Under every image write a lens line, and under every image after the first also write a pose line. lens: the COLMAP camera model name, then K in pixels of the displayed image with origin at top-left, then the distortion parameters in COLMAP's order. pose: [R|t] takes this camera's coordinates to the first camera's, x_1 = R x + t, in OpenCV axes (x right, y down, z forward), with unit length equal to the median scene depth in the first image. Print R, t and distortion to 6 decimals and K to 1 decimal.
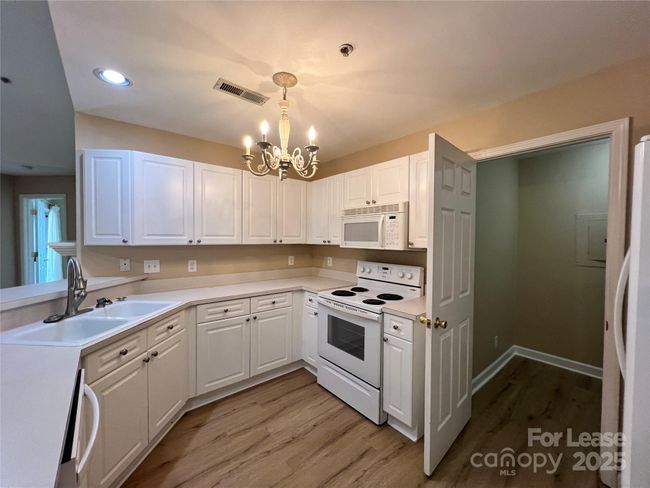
lens RADIAL K [[260.8, 0, 324.0], [0, 260.8, 243.7], [0, 0, 1]] dist [0.000008, 0.000091]
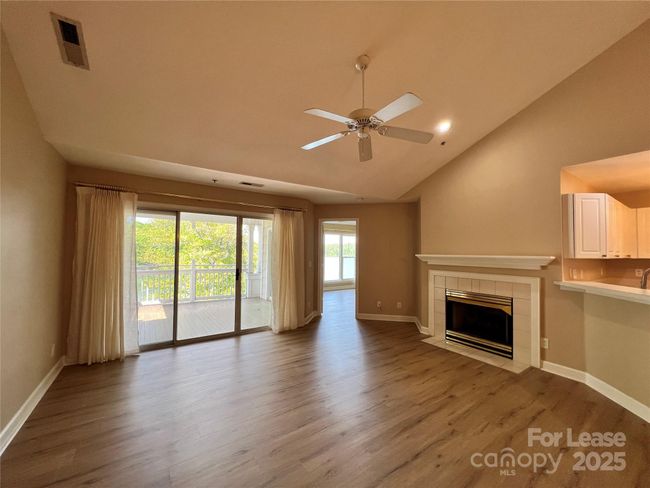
lens RADIAL K [[260.8, 0, 327.0], [0, 260.8, 243.6], [0, 0, 1]] dist [0.000008, 0.000091]
pose [[0.994929, -0.000421, -0.100583, -1.931212], [-0.004700, 0.998704, -0.050669, 0.003179], [0.100474, 0.050885, 0.993638, -0.529982]]
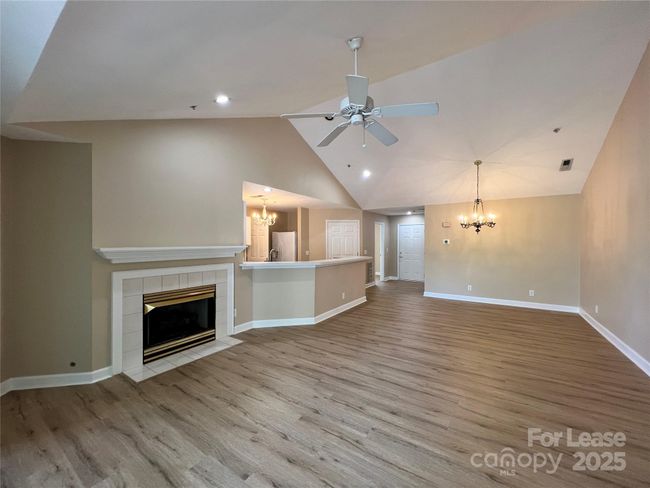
lens RADIAL K [[260.6, 0, 325.5], [0, 260.6, 243.2], [0, 0, 1]] dist [0.002954, -0.000015]
pose [[-0.276838, -0.009493, 0.960870, -2.808966], [0.017840, 0.999728, 0.015017, -0.039147], [-0.960751, 0.021300, -0.276594, 0.877684]]
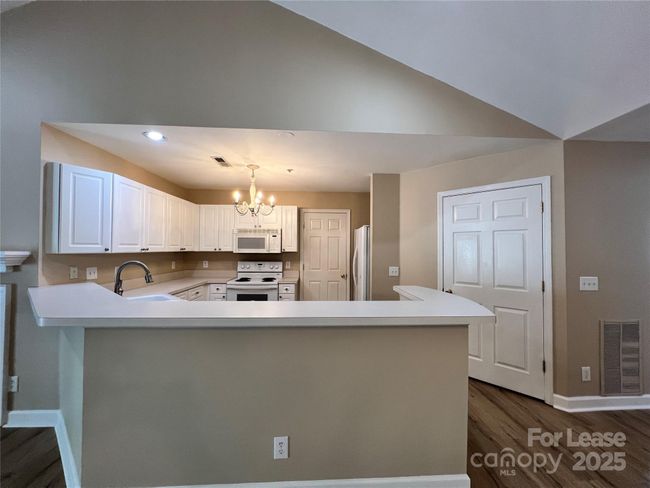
lens RADIAL K [[260.6, 0, 325.9], [0, 260.6, 242.1], [0, 0, 1]] dist [0.002954, -0.000015]
pose [[0.605533, 0.015463, 0.795670, -0.992303], [0.013358, 0.999473, -0.029590, 0.004432], [-0.795708, 0.028547, 0.605008, -0.443342]]
